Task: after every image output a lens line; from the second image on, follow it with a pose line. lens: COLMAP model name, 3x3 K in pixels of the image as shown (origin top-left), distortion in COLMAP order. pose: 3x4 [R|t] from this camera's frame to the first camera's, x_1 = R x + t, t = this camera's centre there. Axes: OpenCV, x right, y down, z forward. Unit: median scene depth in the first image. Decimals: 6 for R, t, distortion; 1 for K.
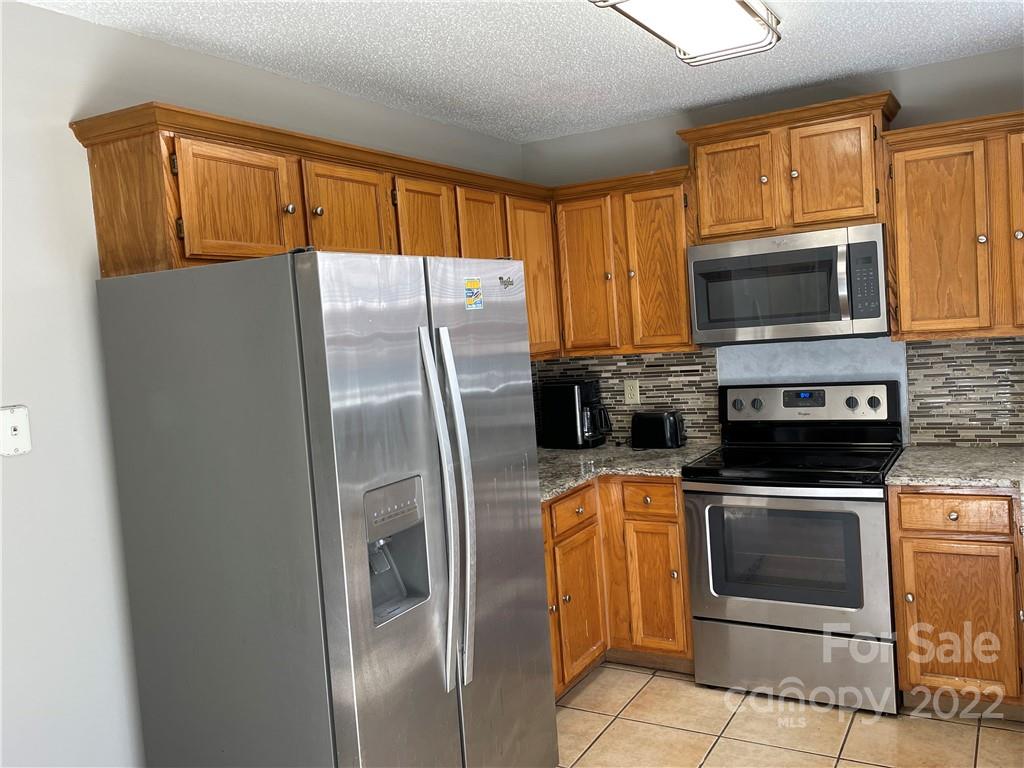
lens RADIAL K [[846.1, 0, 529.2], [0, 846.1, 377.3], [0, 0, 1]] dist [0.087466, -0.112640]
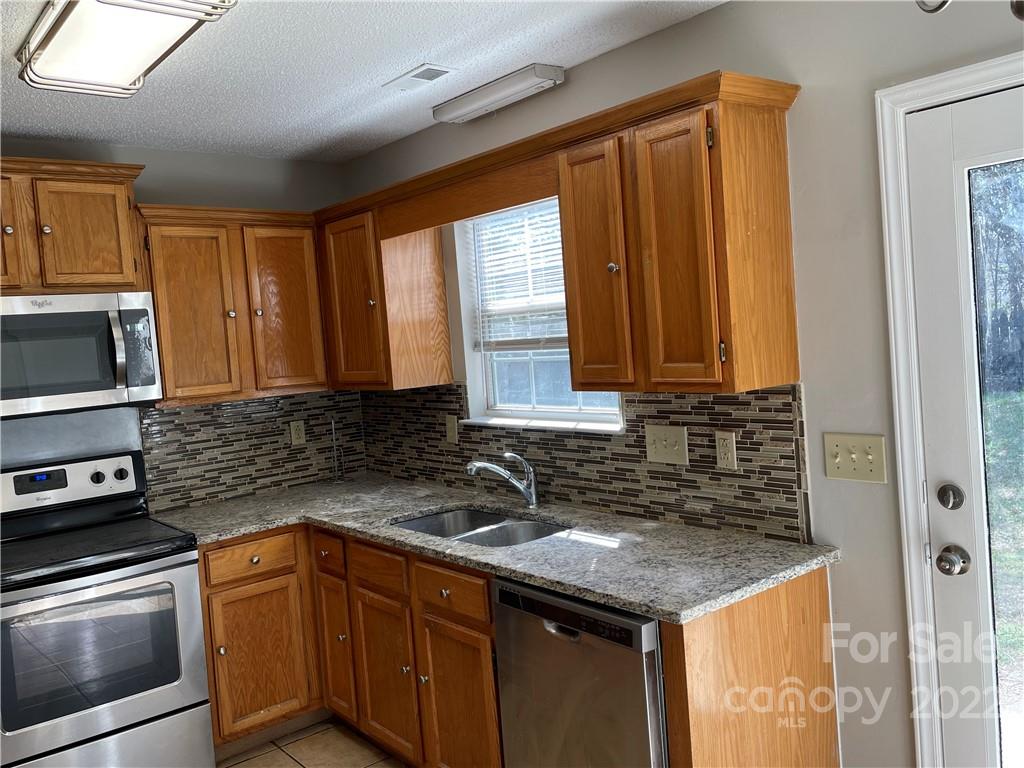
lens RADIAL K [[846.1, 0, 514.2], [0, 846.1, 375.2], [0, 0, 1]] dist [0.087466, -0.112640]
pose [[0.372649, 0.001280, 0.927972, -0.353556], [0.109256, 0.992983, -0.045243, 0.010474], [-0.921518, 0.118246, 0.369894, 0.229685]]
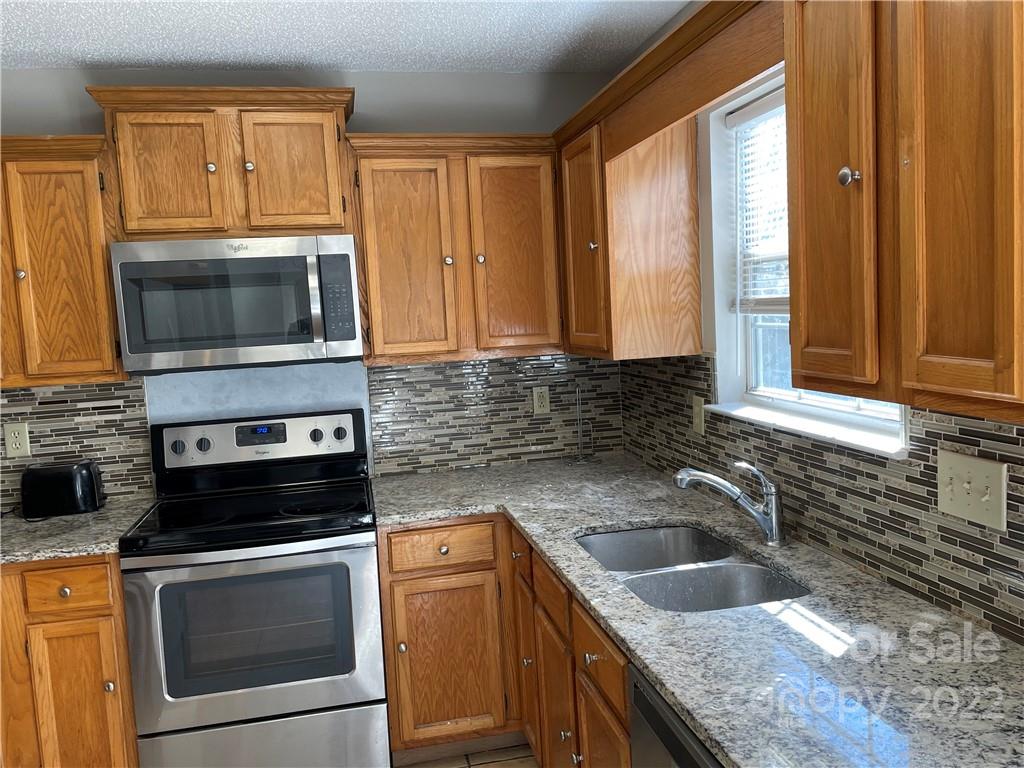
lens RADIAL K [[846.1, 0, 521.2], [0, 846.1, 387.0], [0, 0, 1]] dist [0.087466, -0.112640]
pose [[0.751854, -0.026397, 0.658801, -0.046003], [0.040225, 0.999173, -0.005871, -0.007650], [-0.658102, 0.030914, 0.752294, 0.208888]]
